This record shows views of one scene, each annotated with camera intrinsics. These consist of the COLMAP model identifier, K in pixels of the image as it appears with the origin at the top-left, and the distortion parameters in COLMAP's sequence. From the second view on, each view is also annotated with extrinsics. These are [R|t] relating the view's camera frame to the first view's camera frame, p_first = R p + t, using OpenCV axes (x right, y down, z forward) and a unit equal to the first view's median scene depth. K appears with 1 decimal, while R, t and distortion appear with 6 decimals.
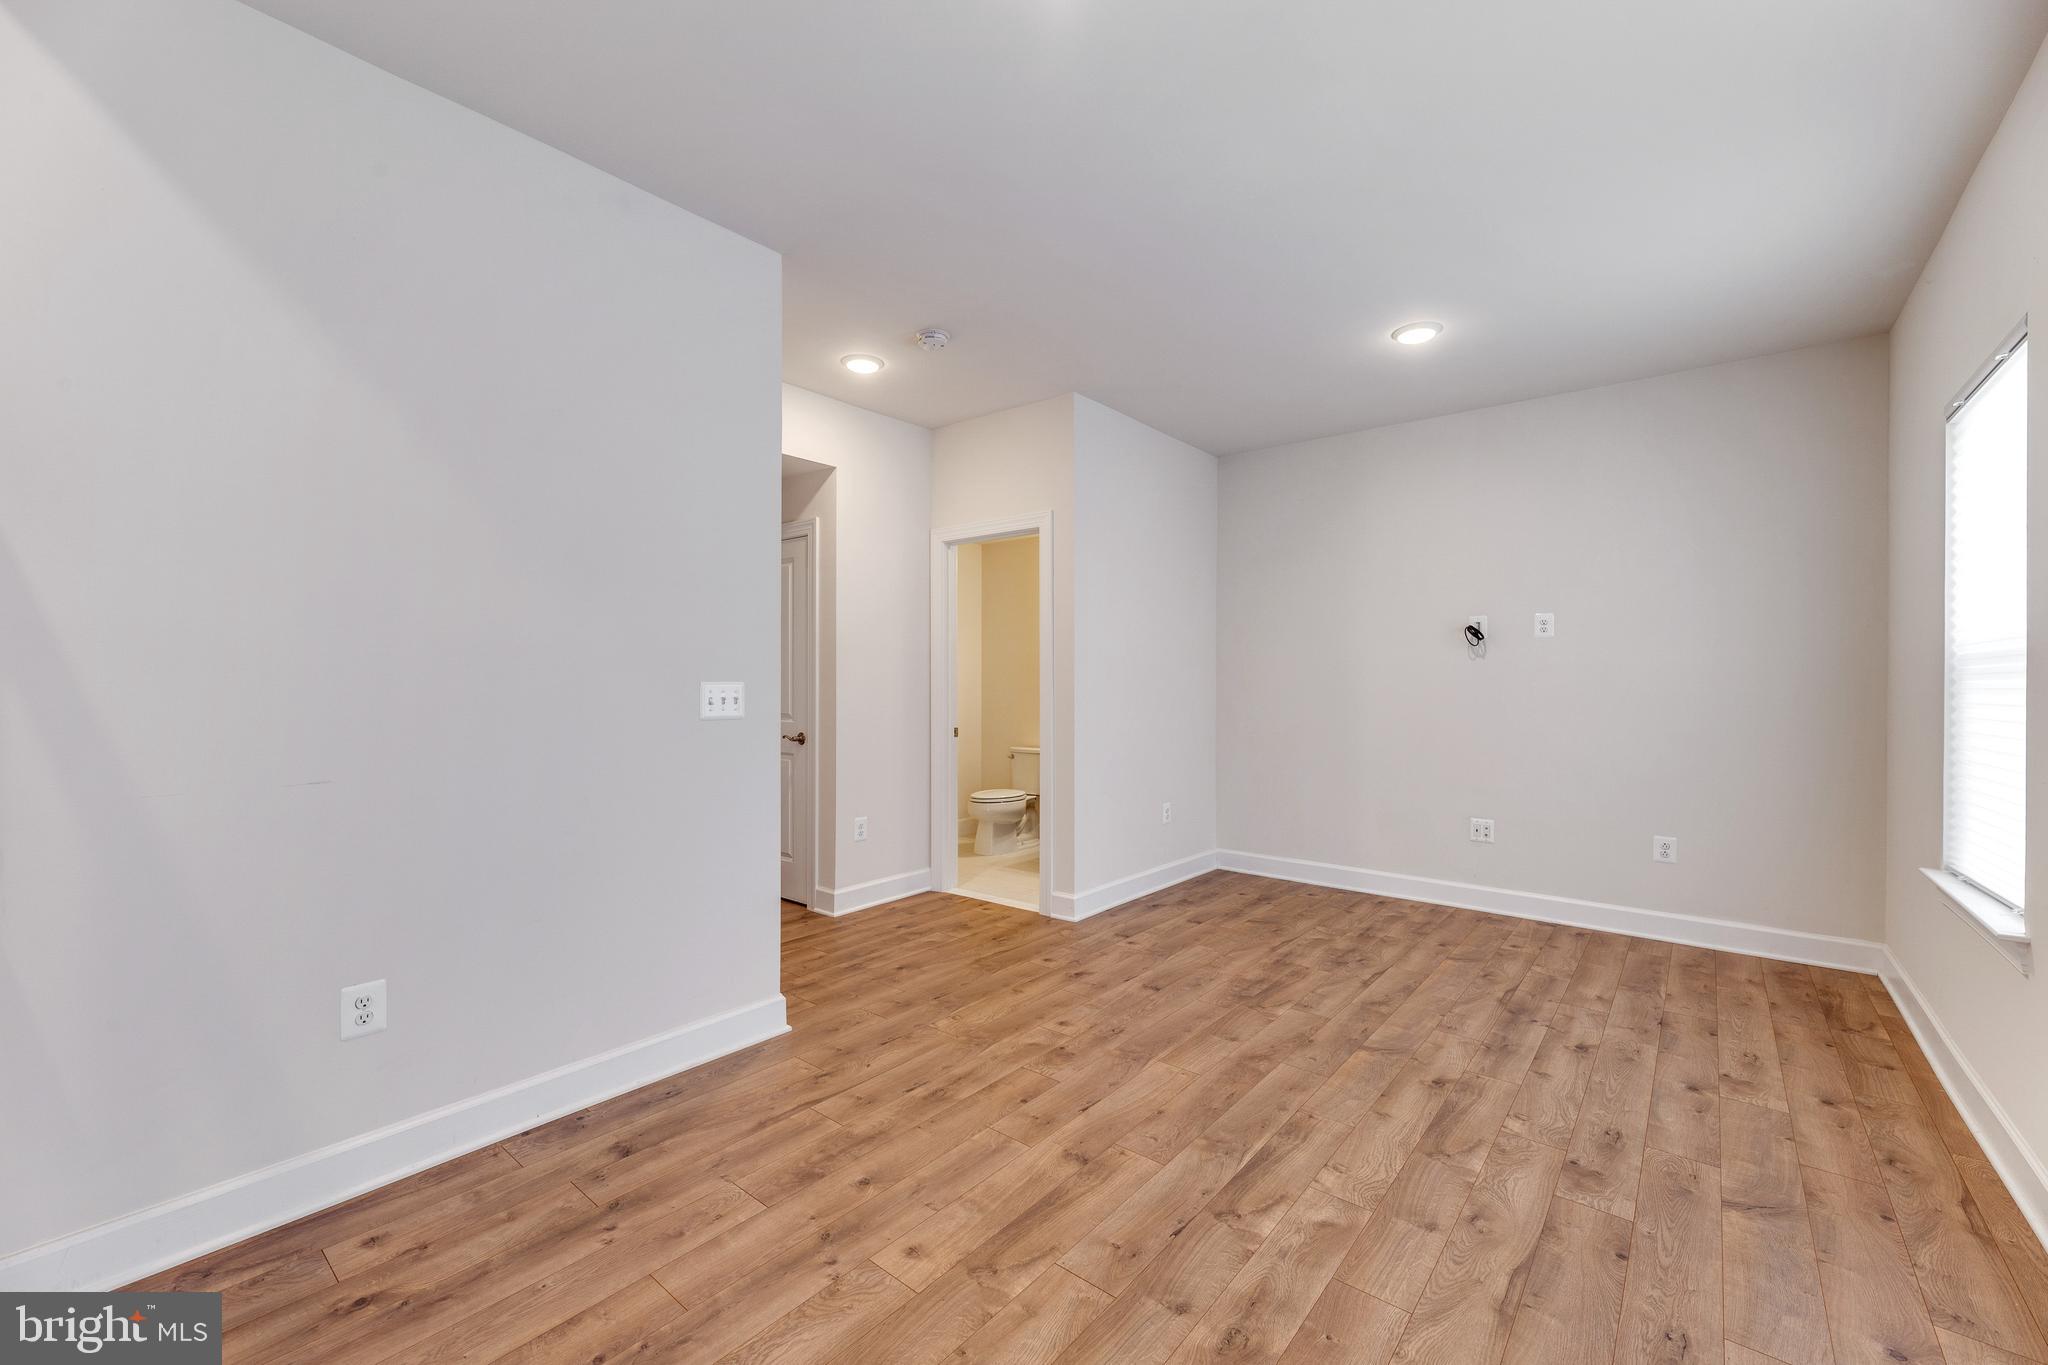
lens RADIAL K [[831.1, 0, 1013.3], [0, 831.1, 684.4], [0, 0, 1]] dist [0.004540, -0.001261]
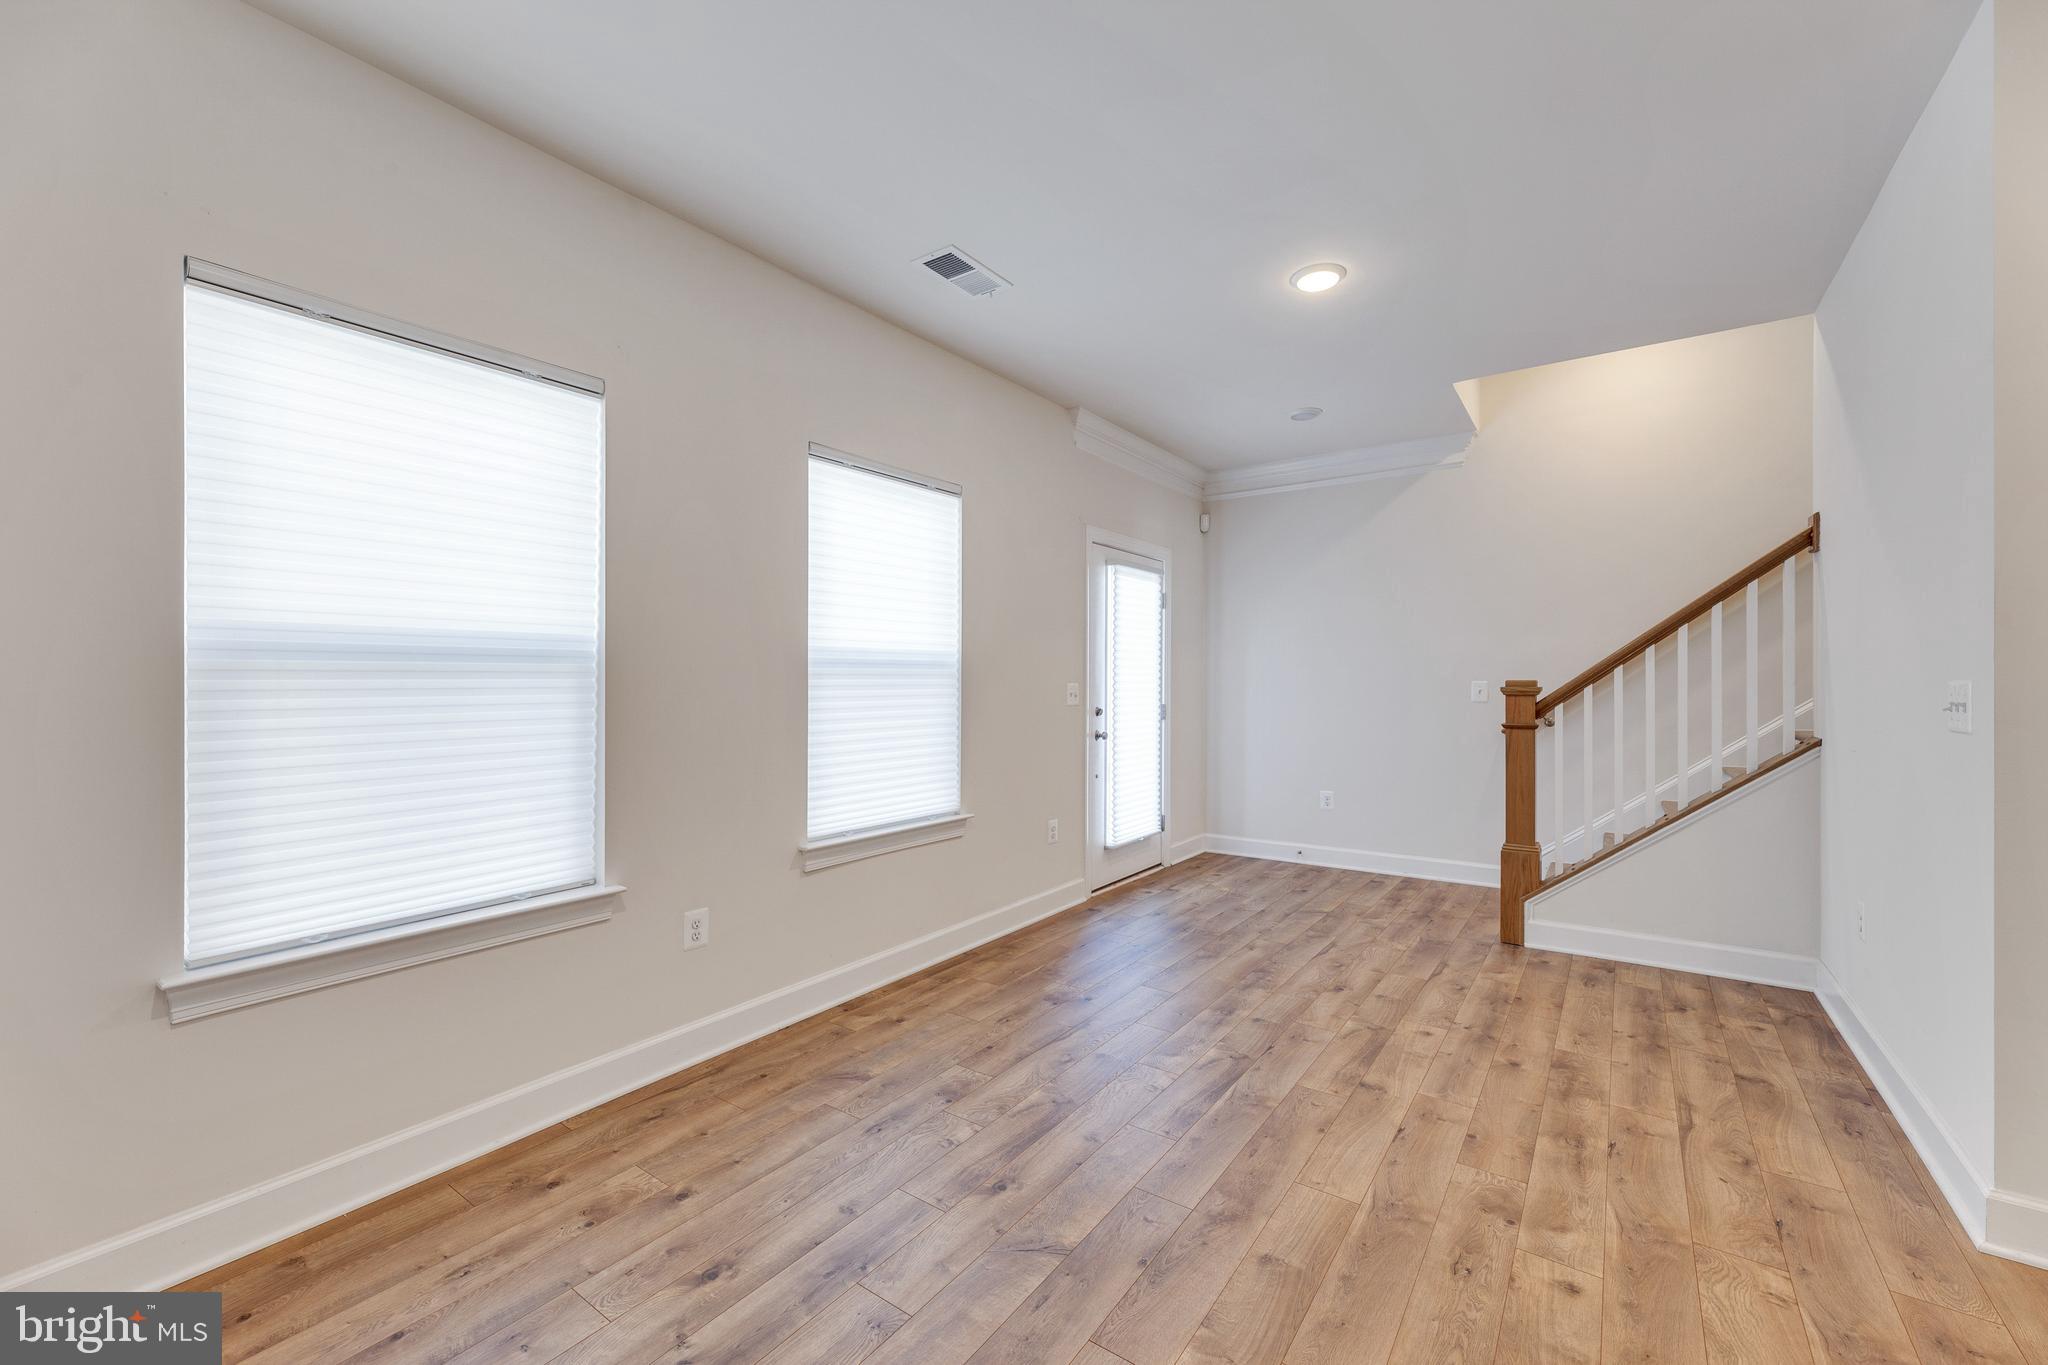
lens RADIAL K [[831.1, 0, 1010.4], [0, 831.1, 680.2], [0, 0, 1]] dist [0.004540, -0.001261]
pose [[-0.998212, -0.000511, -0.059775, 0.559324], [-0.000385, 0.999998, -0.002111, -0.001733], [0.059776, -0.002084, -0.998210, 1.829302]]
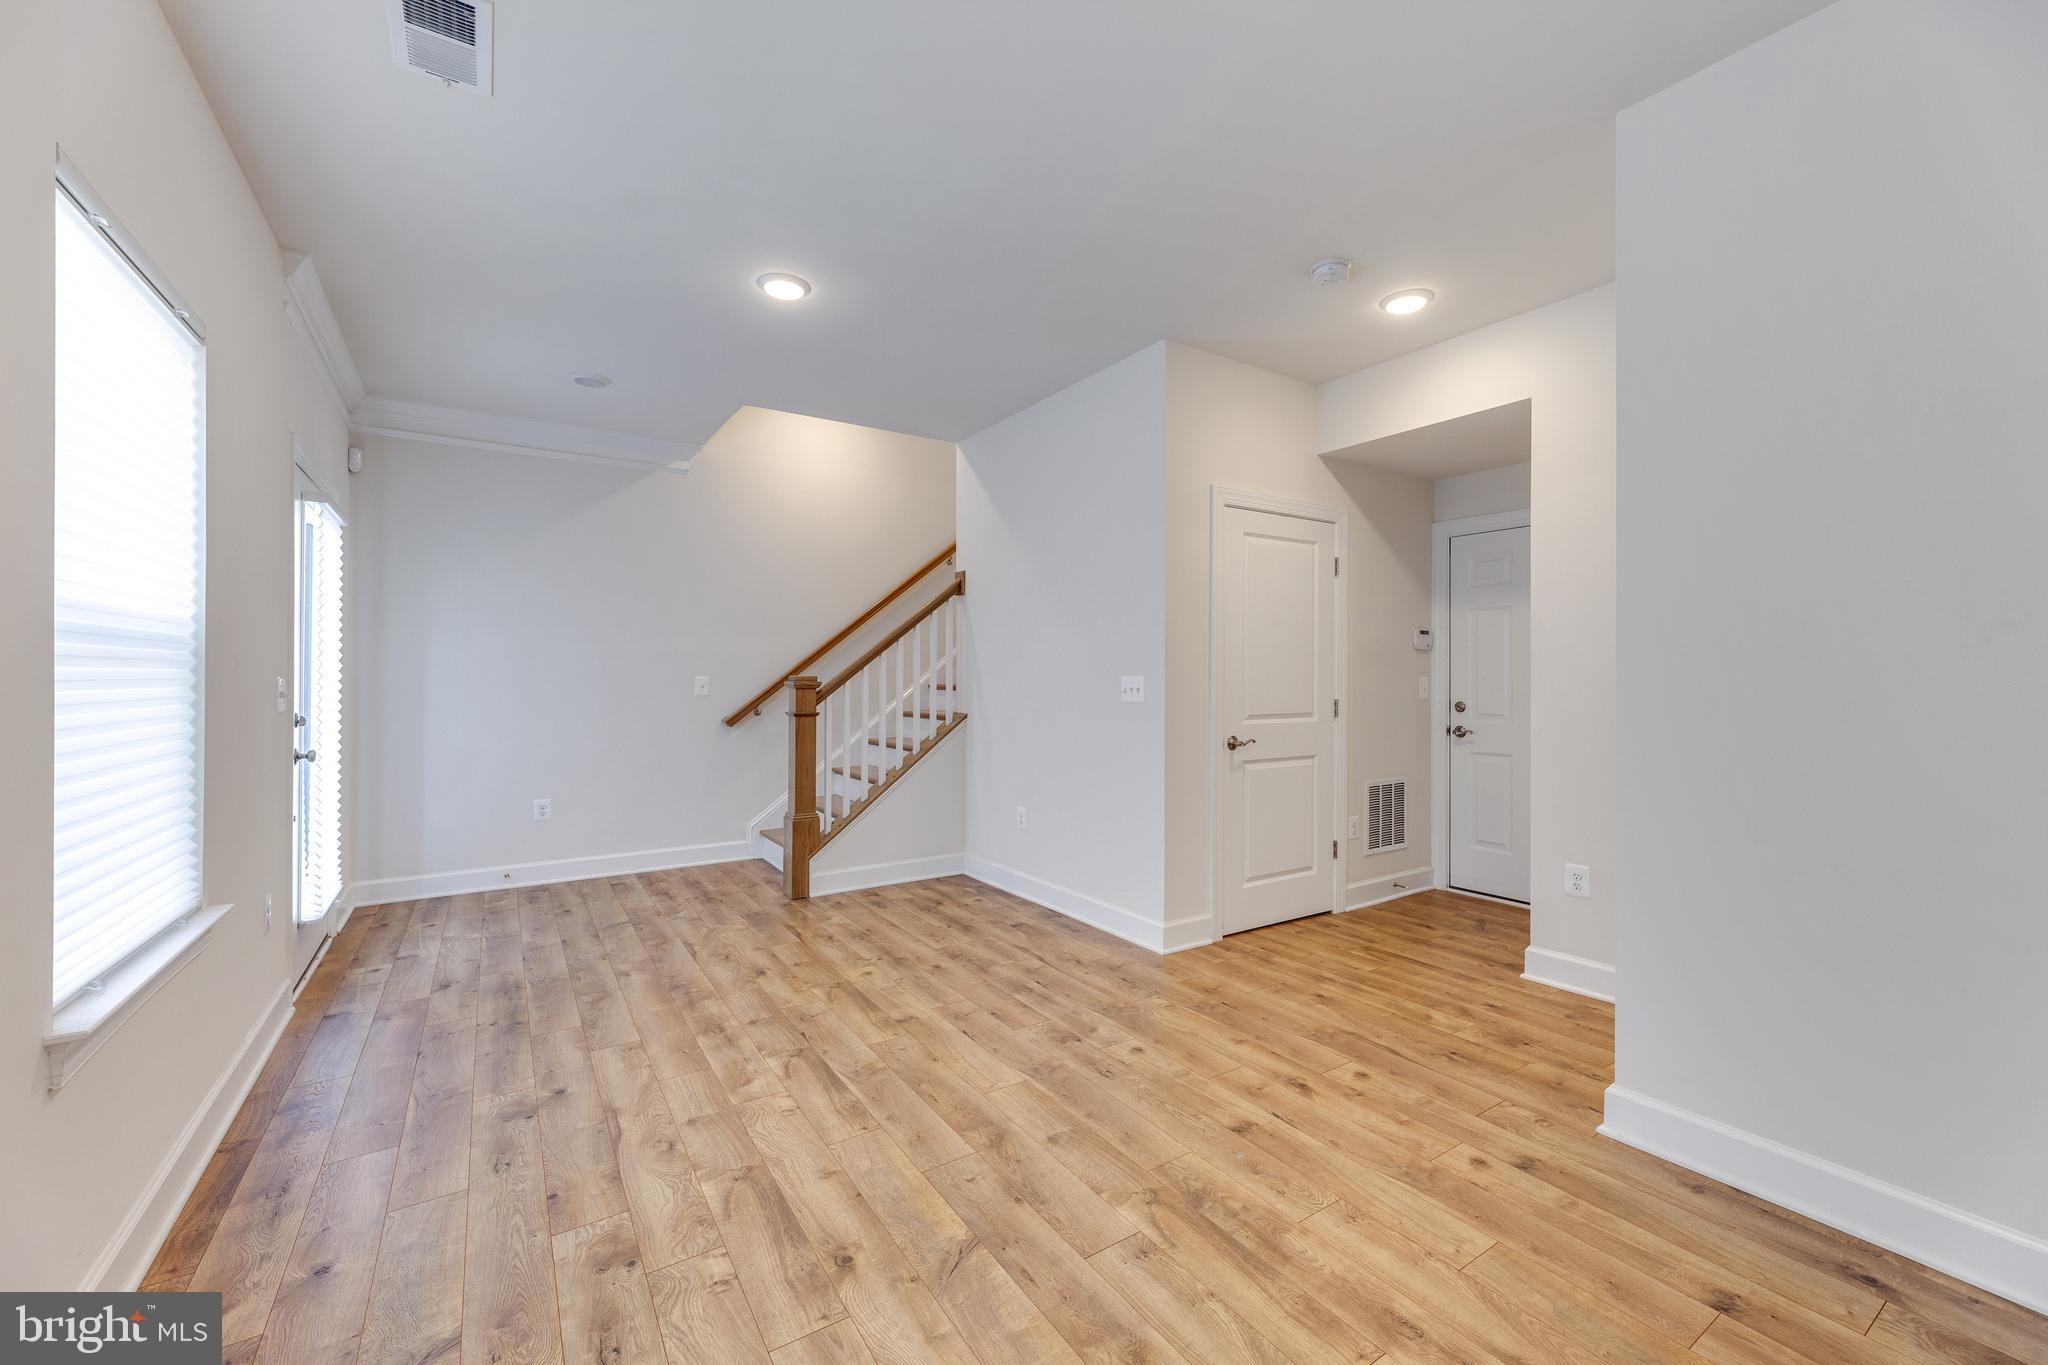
lens RADIAL K [[831.1, 0, 1053.9], [0, 831.1, 674.7], [0, 0, 1]] dist [0.004540, -0.001261]
pose [[-0.274543, -0.005908, -0.961557, 1.145785], [-0.002158, 0.999982, -0.005528, 0.001774], [0.961573, 0.000557, -0.274550, 1.379899]]
